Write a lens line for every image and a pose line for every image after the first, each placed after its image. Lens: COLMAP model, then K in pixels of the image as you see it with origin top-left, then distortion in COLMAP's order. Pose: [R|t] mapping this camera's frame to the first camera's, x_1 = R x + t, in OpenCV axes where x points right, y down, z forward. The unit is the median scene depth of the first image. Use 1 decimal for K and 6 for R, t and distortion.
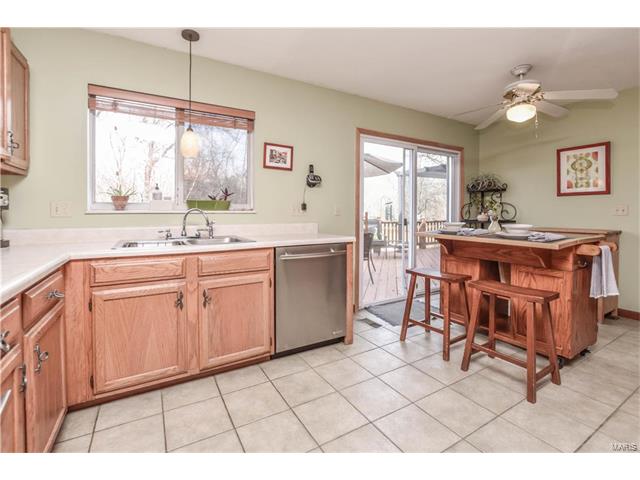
lens RADIAL K [[291.3, 0, 317.8], [0, 291.3, 212.0], [0, 0, 1]] dist [-0.001765, -0.000019]
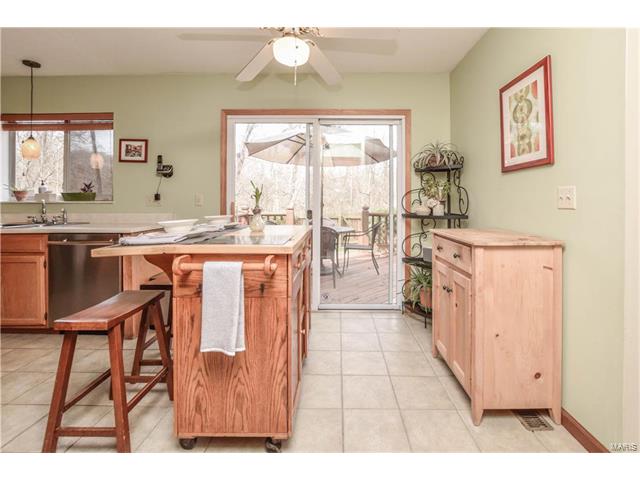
lens RADIAL K [[292.4, 0, 338.0], [0, 292.4, 204.7], [0, 0, 1]] dist [-0.002915, -0.000319]
pose [[0.863164, 0.002277, -0.504919, 1.031270], [0.002594, 0.999957, 0.008945, 0.001746], [0.504917, -0.009031, 0.863121, 0.440499]]
